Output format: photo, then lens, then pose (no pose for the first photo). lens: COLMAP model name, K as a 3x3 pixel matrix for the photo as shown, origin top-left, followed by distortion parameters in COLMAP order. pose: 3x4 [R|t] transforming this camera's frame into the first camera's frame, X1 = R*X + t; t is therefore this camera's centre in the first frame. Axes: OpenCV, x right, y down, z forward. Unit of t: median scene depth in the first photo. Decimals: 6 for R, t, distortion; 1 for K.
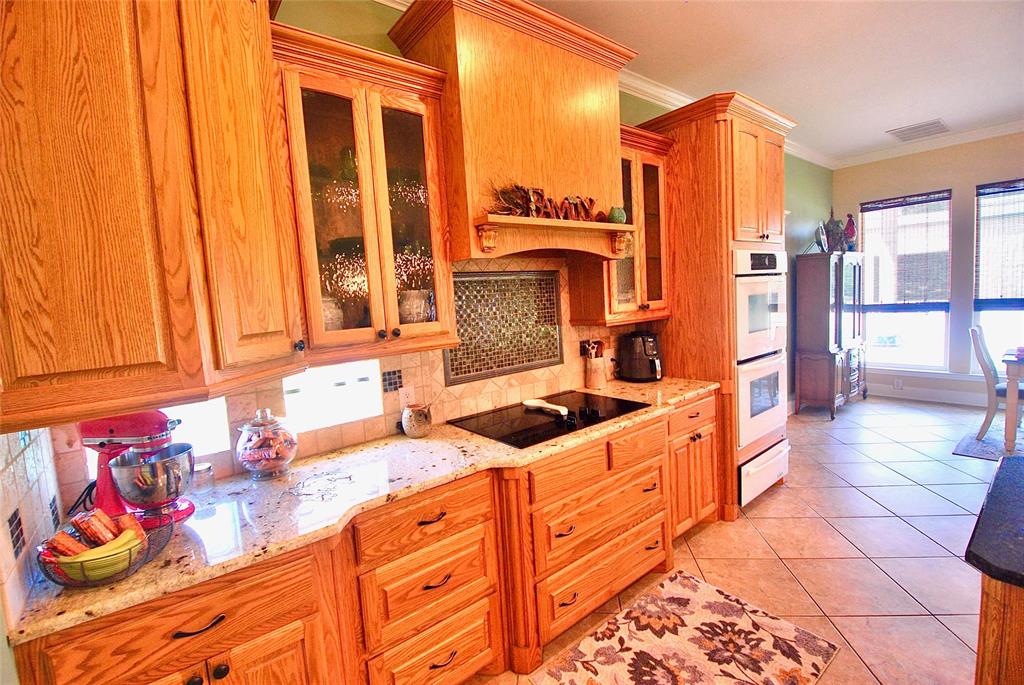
lens RADIAL K [[448.2, 0, 507.8], [0, 448.2, 332.3], [0, 0, 1]] dist [0.001936, -0.020069]
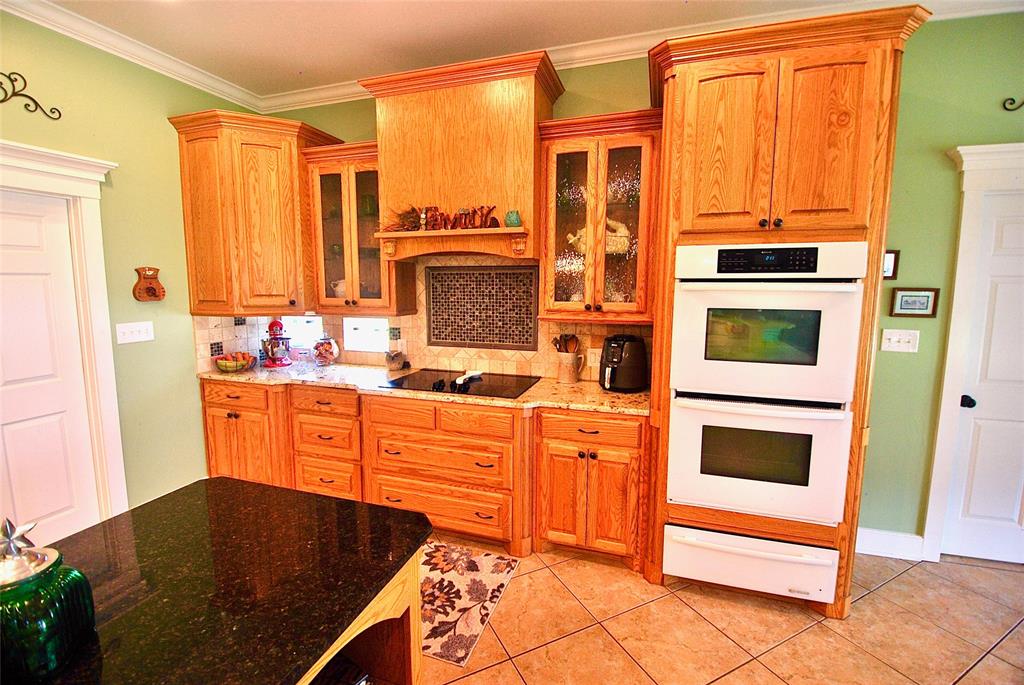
lens RADIAL K [[448.2, 0, 507.8], [0, 448.2, 332.3], [0, 0, 1]] dist [0.001936, -0.020069]
pose [[0.550348, 0.154509, -0.820514, 1.324701], [-0.102763, 0.987791, 0.117082, -0.130622], [0.828587, 0.019882, 0.559507, 0.444819]]
